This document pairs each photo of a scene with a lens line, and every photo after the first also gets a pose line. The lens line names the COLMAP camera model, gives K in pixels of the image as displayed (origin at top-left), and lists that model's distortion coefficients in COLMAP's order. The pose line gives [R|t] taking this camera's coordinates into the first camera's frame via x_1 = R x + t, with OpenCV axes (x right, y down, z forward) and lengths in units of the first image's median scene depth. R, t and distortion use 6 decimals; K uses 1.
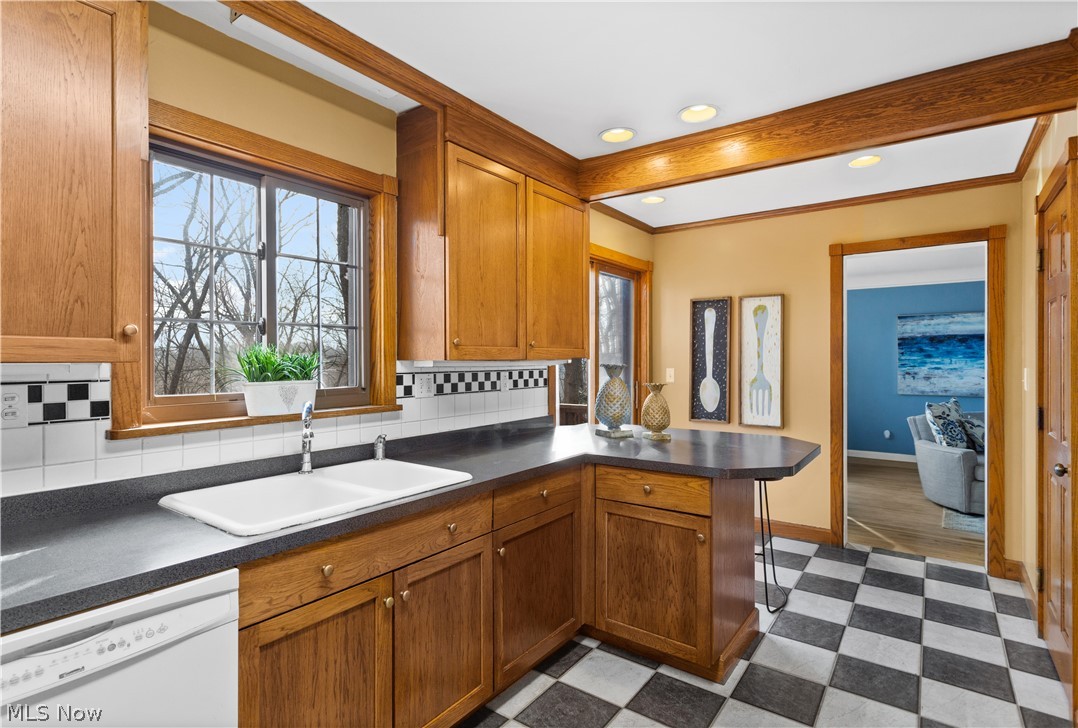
lens RADIAL K [[528.4, 0, 542.0], [0, 528.4, 363.3], [0, 0, 1]] dist [0.000003, 0.000257]
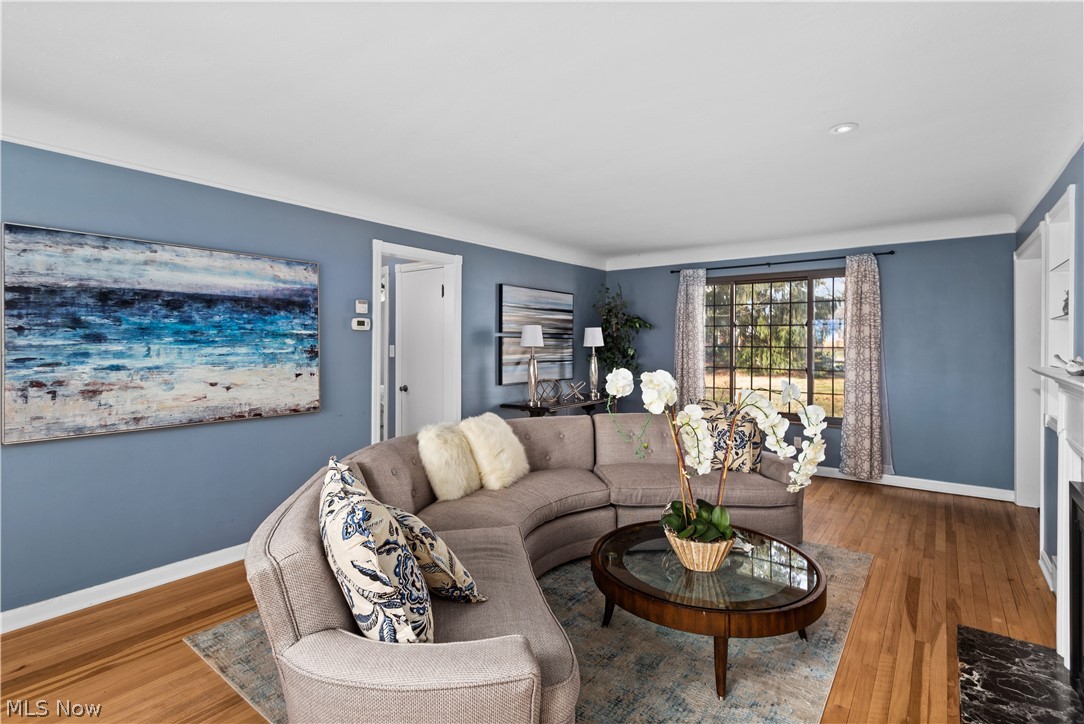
lens RADIAL K [[531.3, 0, 556.1], [0, 531.3, 336.7], [0, 0, 1]] dist [0.000003, 0.000257]
pose [[-0.004668, 0.014198, 0.999888, 0.338027], [0.002927, 0.999895, -0.014185, -0.008091], [-0.999985, 0.002861, -0.004709, 0.674304]]
